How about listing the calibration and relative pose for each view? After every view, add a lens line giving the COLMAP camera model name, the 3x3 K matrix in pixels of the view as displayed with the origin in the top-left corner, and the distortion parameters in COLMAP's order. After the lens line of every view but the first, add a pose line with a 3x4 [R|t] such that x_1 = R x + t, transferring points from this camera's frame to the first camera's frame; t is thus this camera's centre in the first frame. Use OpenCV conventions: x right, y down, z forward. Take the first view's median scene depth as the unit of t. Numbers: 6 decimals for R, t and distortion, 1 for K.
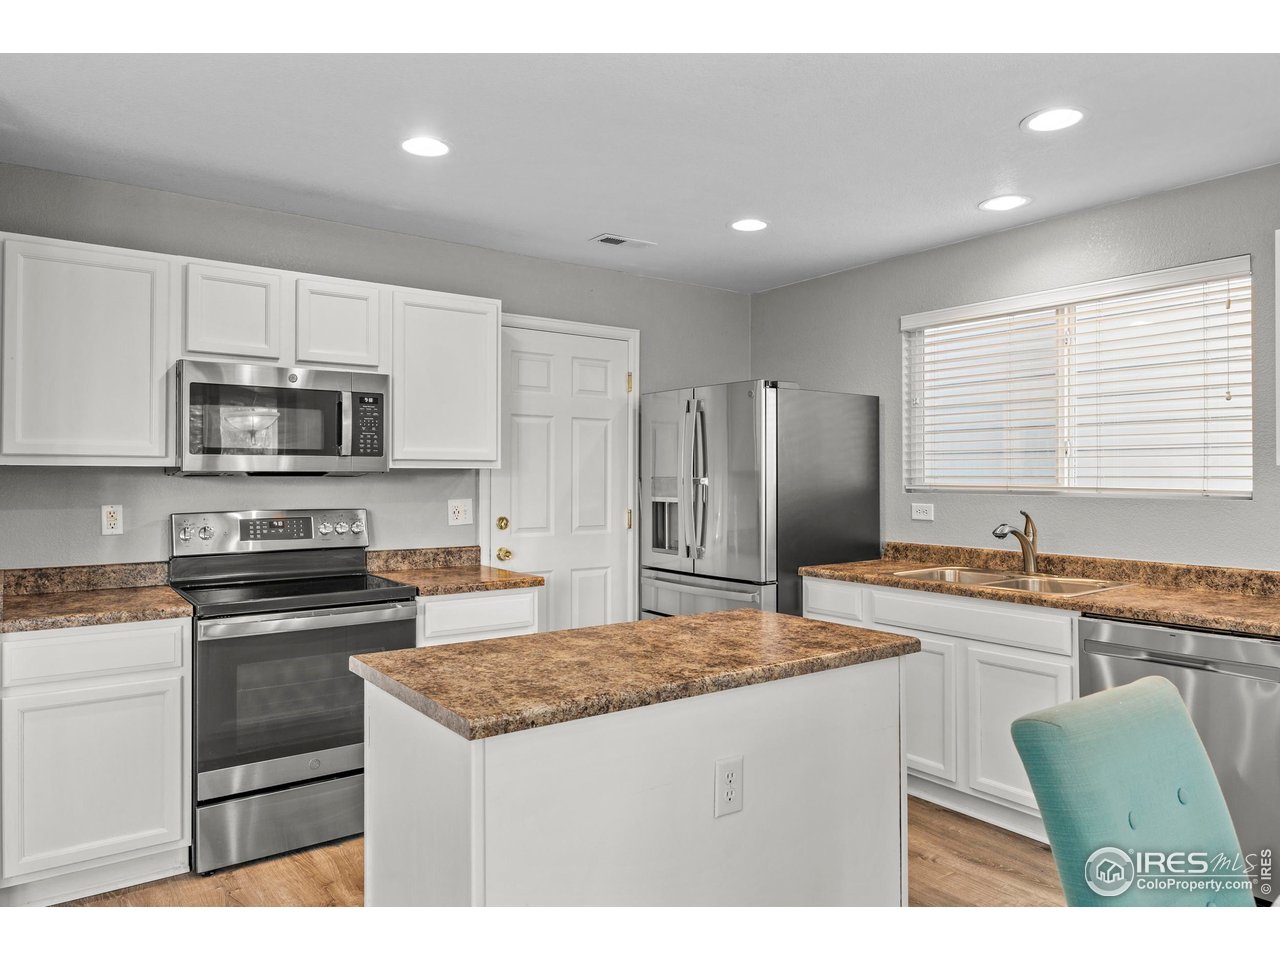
lens RADIAL K [[839.2, 0, 640.6], [0, 839.2, 475.0], [0, 0, 1]] dist [0.003035, -0.005457]
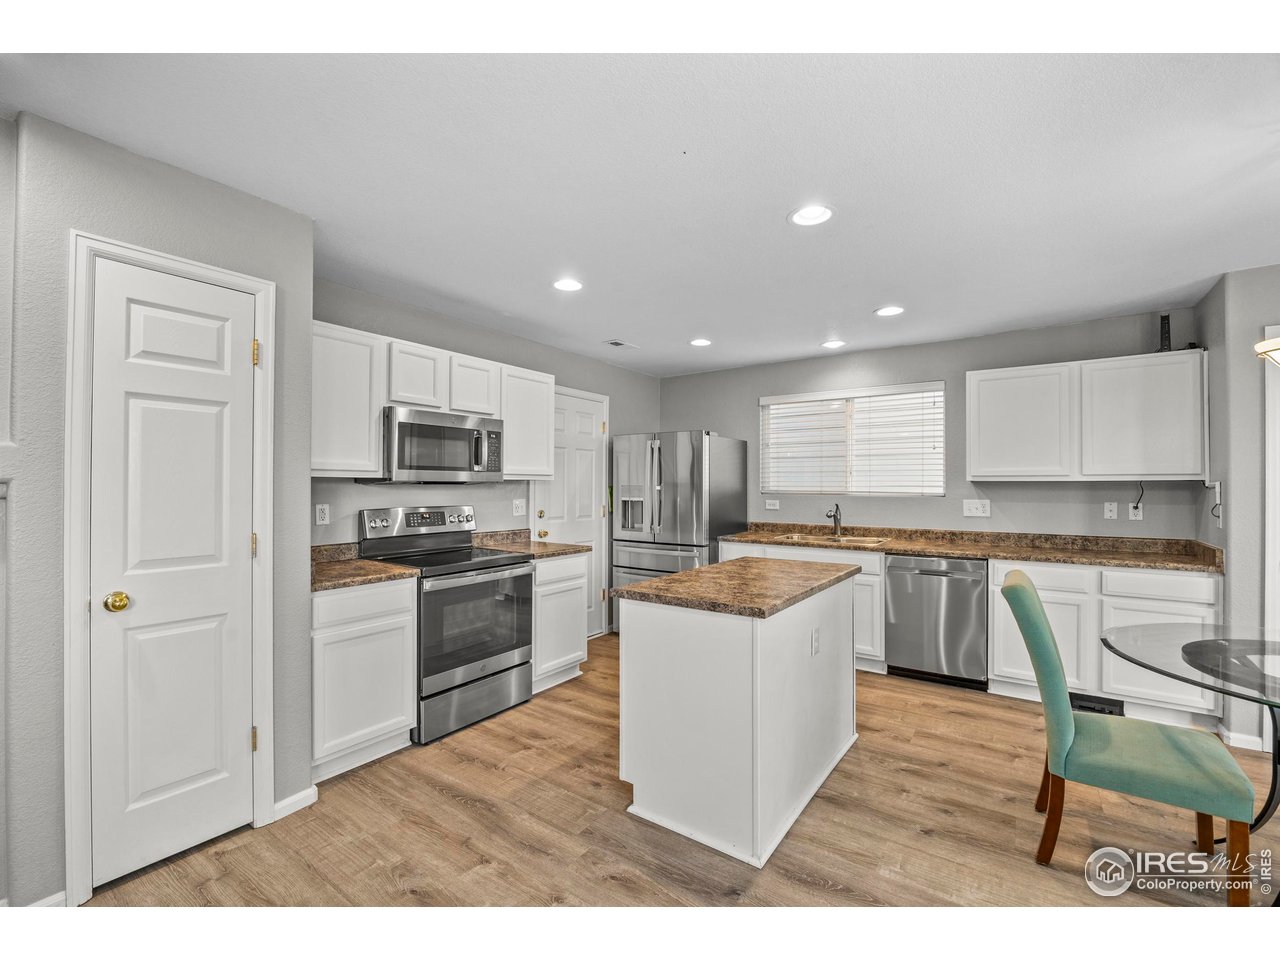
lens RADIAL K [[547.3, 0, 642.0], [0, 547.3, 486.5], [0, 0, 1]] dist [-0.012620, 0.000625]
pose [[0.949543, 0.001714, 0.313633, -0.371074], [-0.002735, 0.999992, 0.002815, 0.001177], [-0.313626, -0.003530, 0.949540, -0.054589]]
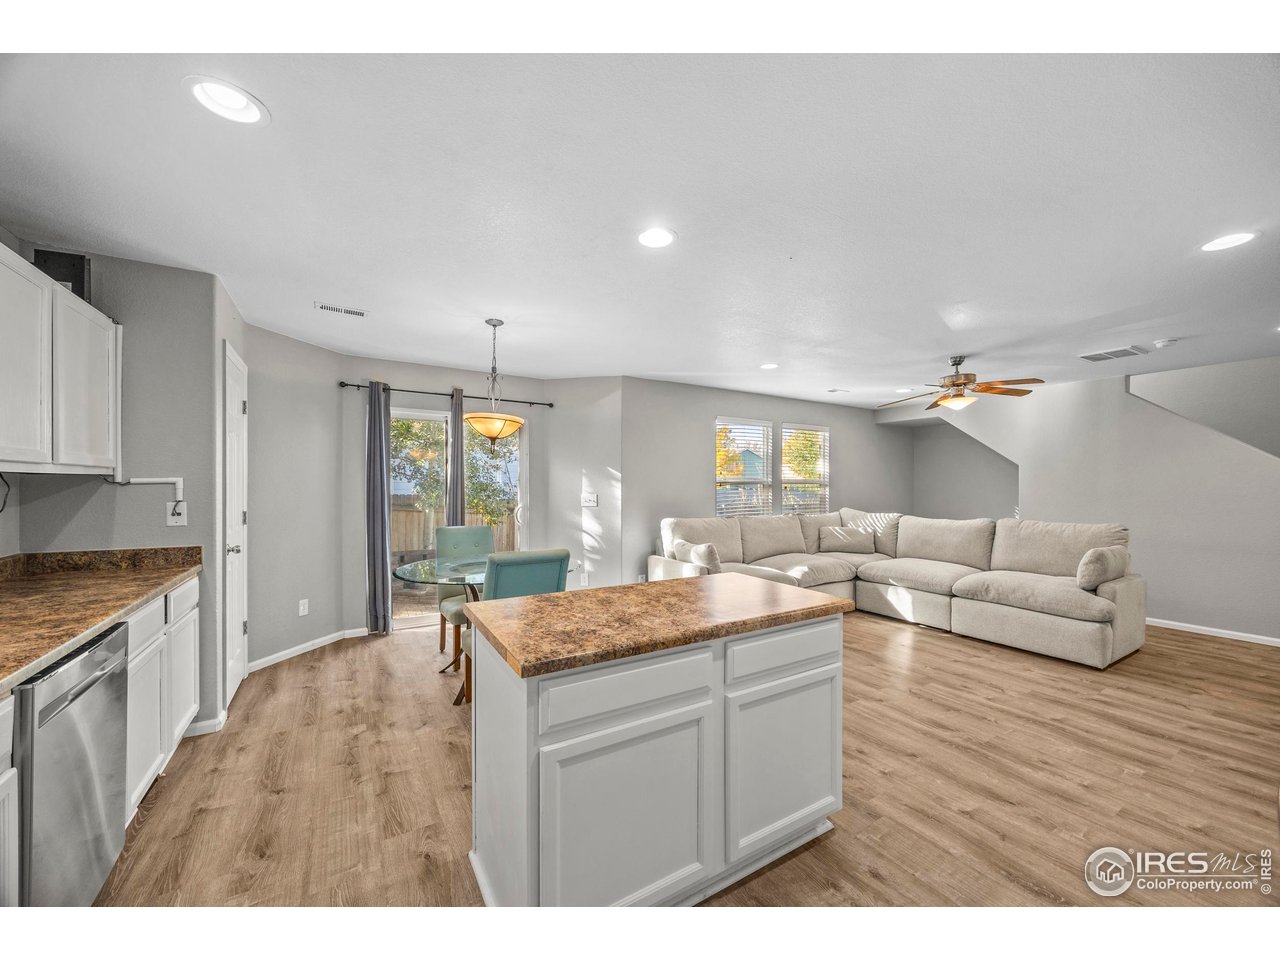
lens RADIAL K [[496.3, 0, 636.9], [0, 496.3, 486.5], [0, 0, 1]] dist [-0.004140, 0.000137]
pose [[-0.996649, -0.002530, 0.081763, -0.008583], [-0.002590, 0.999996, -0.000637, 0.002642], [-0.081761, -0.000847, -0.996652, 1.136820]]
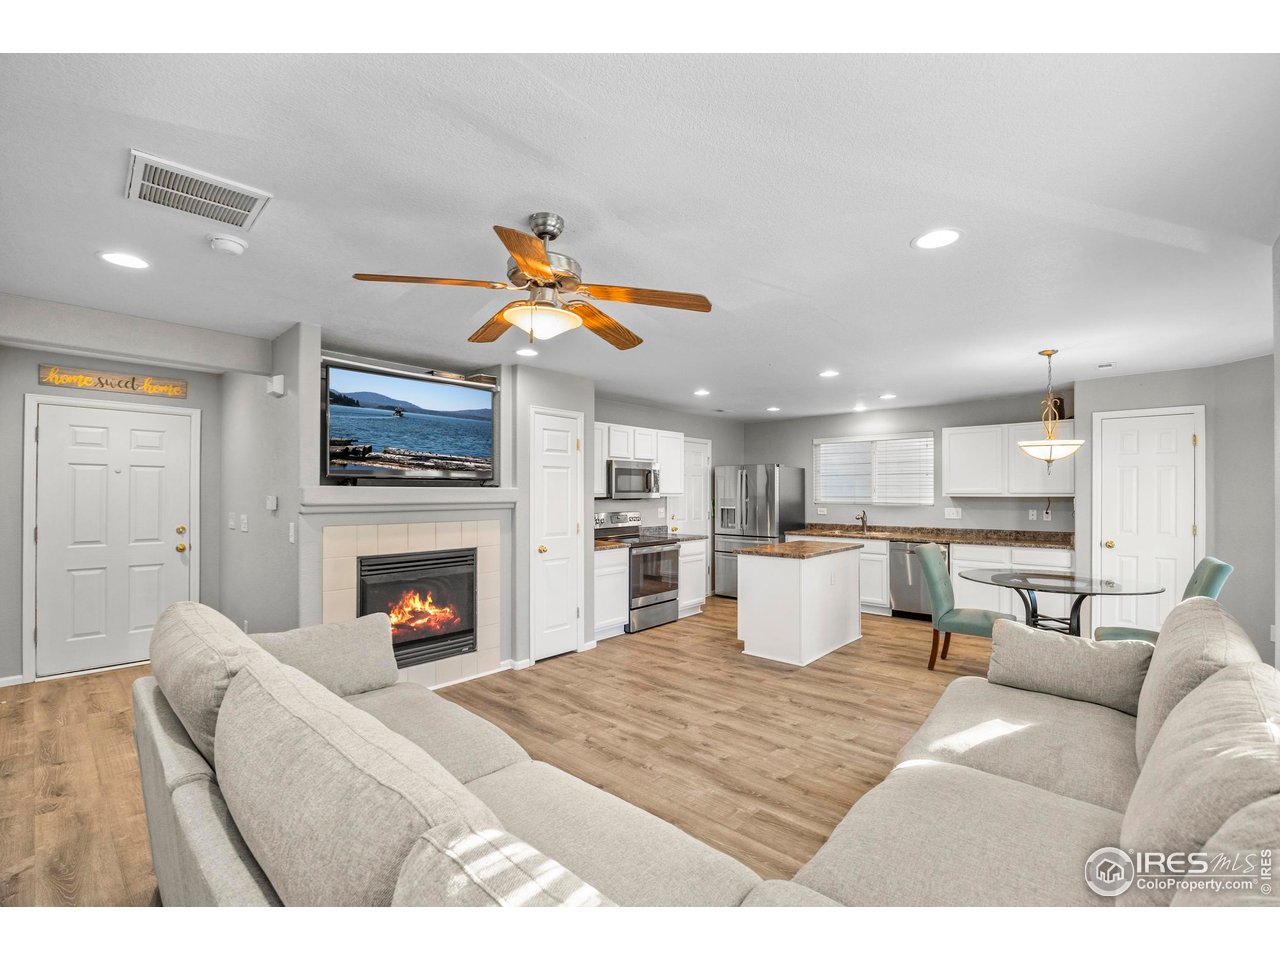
lens RADIAL K [[547.3, 0, 646.1], [0, 547.3, 492.8], [0, 0, 1]] dist [-0.012620, 0.000625]
pose [[0.978710, -0.000888, 0.205247, -0.708750], [0.000381, 0.999997, 0.002509, -0.025462], [-0.205249, -0.002378, 0.978707, -0.751001]]
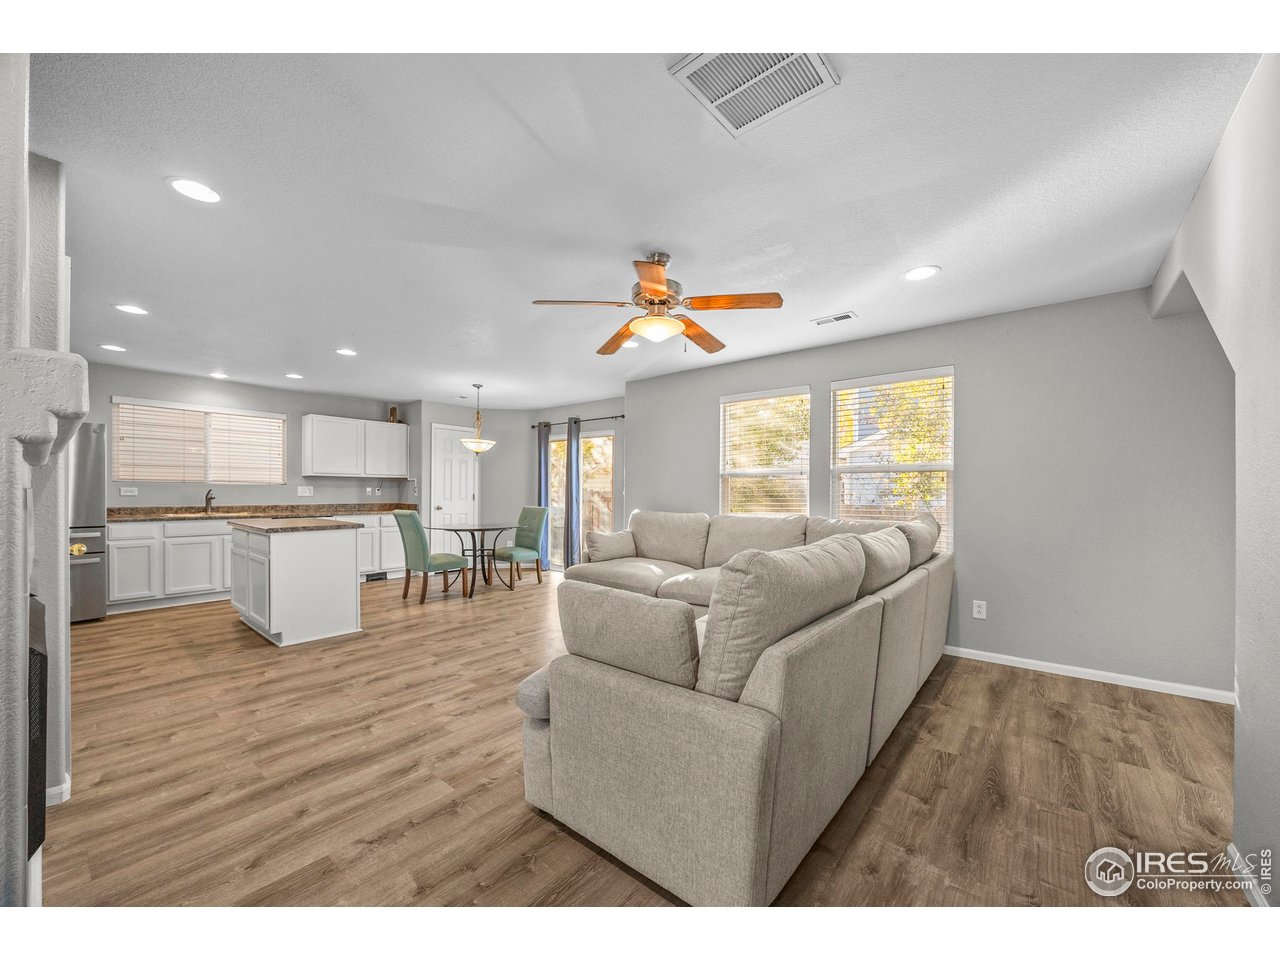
lens RADIAL K [[496.3, 0, 637.9], [0, 496.3, 493.2], [0, 0, 1]] dist [-0.004140, 0.000137]
pose [[-0.240704, -0.005818, 0.970581, -1.426012], [-0.009724, 0.999946, 0.003582, 0.037249], [-0.970550, -0.008576, -0.240748, 0.062550]]
